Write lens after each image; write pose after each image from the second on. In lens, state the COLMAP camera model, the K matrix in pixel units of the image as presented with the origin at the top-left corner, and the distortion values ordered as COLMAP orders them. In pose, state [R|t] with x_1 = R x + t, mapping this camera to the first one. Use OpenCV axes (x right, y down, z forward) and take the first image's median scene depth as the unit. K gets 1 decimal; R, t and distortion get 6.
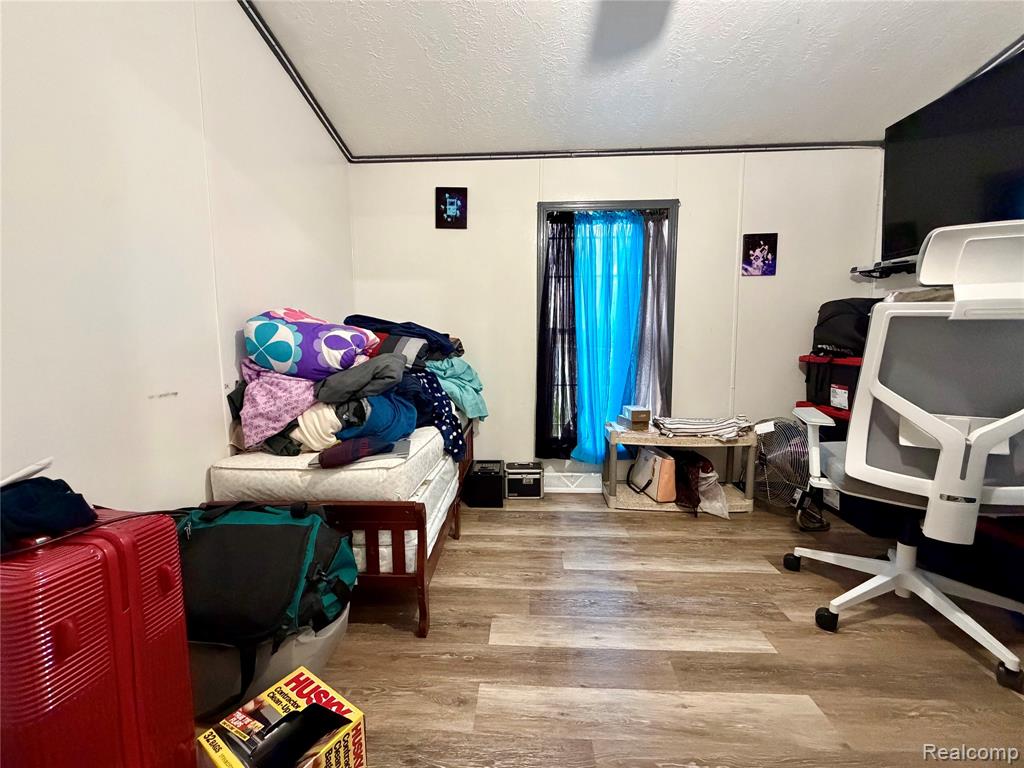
lens RADIAL K [[406.2, 0, 510.0], [0, 406.2, 384.8], [0, 0, 1]] dist [-0.000109, -0.000223]
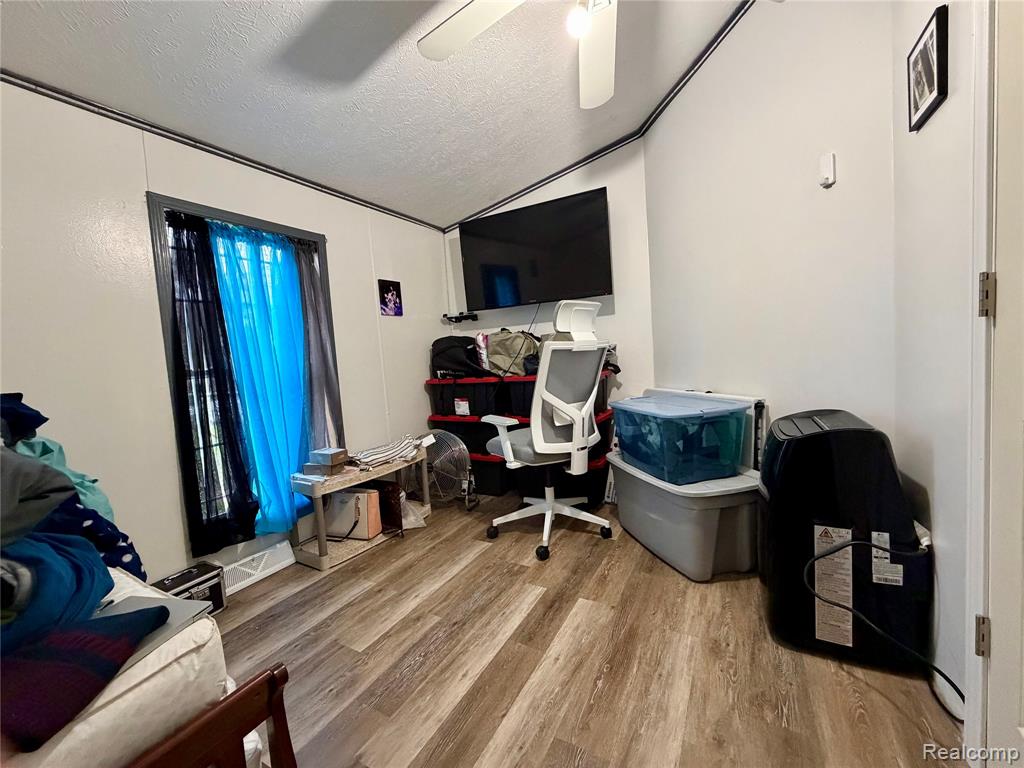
lens RADIAL K [[406.2, 0, 510.0], [0, 406.2, 385.0], [0, 0, 1]] dist [-0.000109, -0.000223]
pose [[0.457510, -0.092219, 0.884410, -0.327938], [0.161041, 0.986753, 0.019583, -0.045453], [-0.874500, 0.133467, 0.466300, 0.209679]]
